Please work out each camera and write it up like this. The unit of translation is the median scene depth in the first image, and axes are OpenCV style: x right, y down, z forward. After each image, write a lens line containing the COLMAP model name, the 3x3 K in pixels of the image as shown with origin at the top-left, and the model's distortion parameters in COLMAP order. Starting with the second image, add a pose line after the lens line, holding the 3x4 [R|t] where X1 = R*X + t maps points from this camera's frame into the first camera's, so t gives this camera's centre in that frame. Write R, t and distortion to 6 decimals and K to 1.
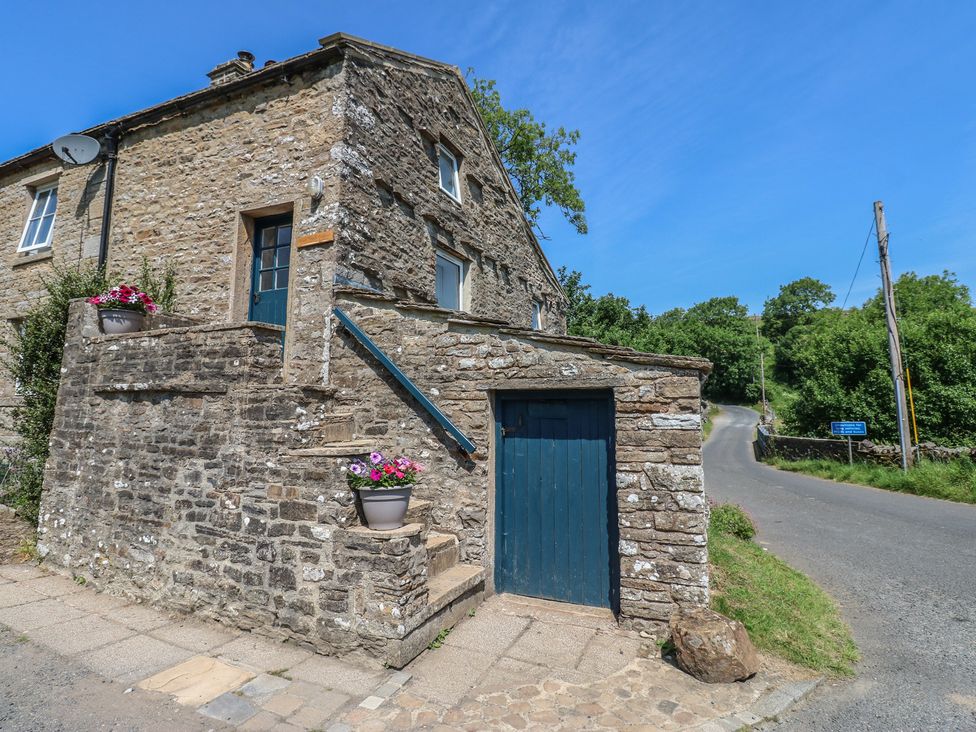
lens RADIAL K [[527.6, 0, 480.3], [0, 527.6, 339.2], [0, 0, 1]] dist [0.002620, -0.003286]
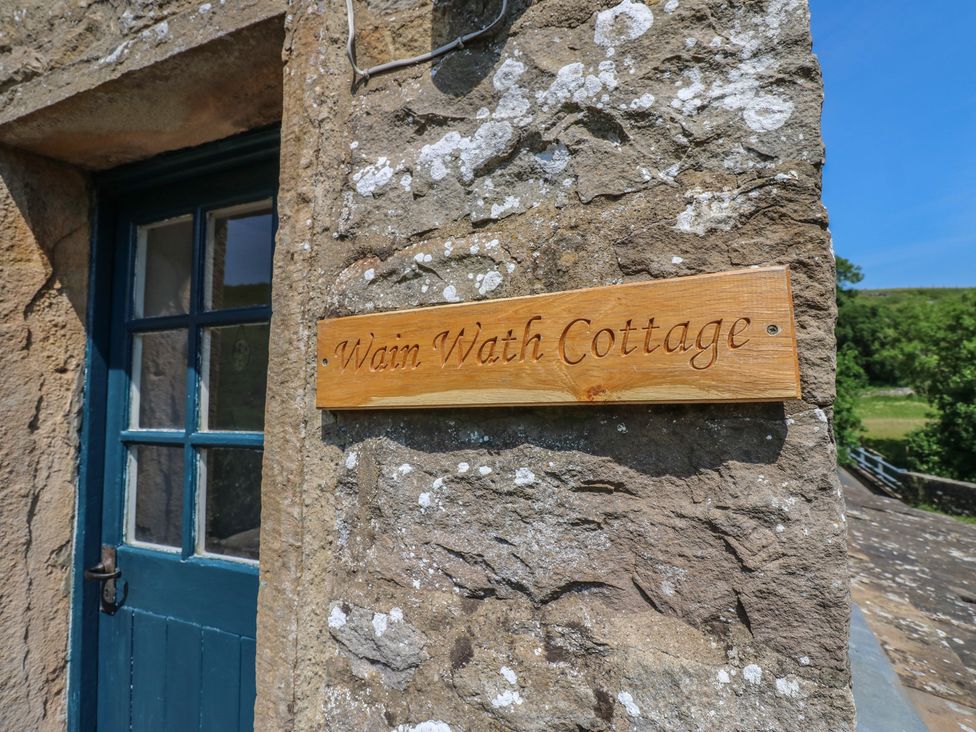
lens RADIAL K [[527.6, 0, 488.1], [0, 527.6, 358.3], [0, 0, 1]] dist [0.002620, -0.003286]
pose [[0.999902, -0.007864, 0.011557, -0.022081], [0.006969, 0.997120, 0.075521, -0.013602], [-0.012118, -0.075433, 0.997077, 0.062601]]
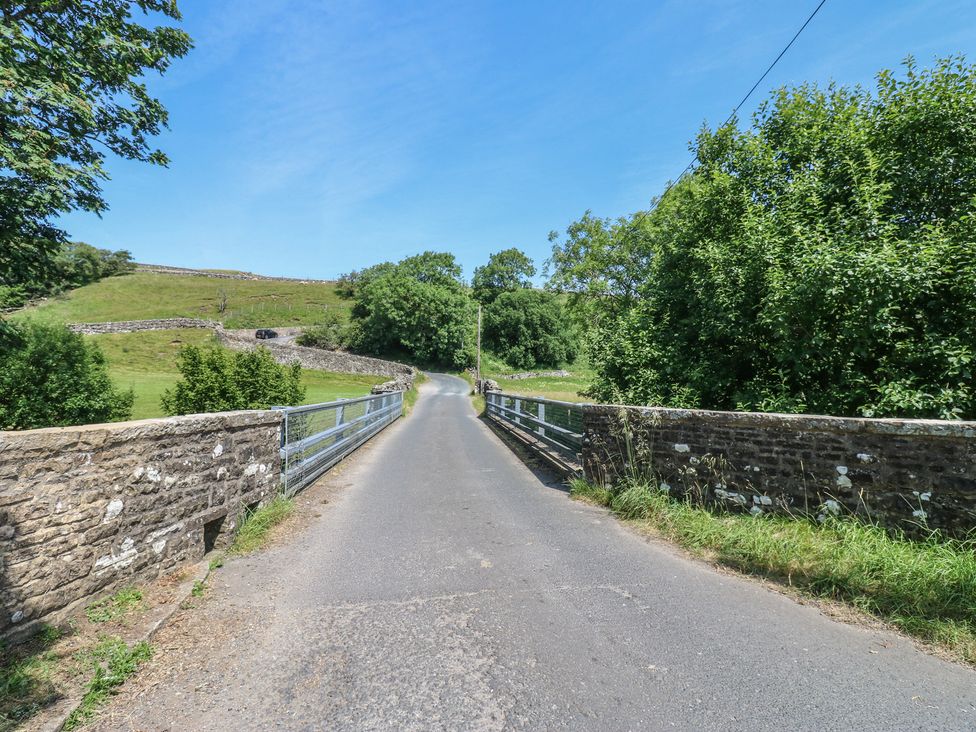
lens RADIAL K [[527.6, 0, 488.2], [0, 527.6, 363.8], [0, 0, 1]] dist [0.002620, -0.003286]
pose [[0.854954, 0.026926, 0.518004, 0.088878], [-0.076722, 0.994232, 0.074946, 0.037156], [-0.512998, -0.103818, 0.852089, 0.205334]]
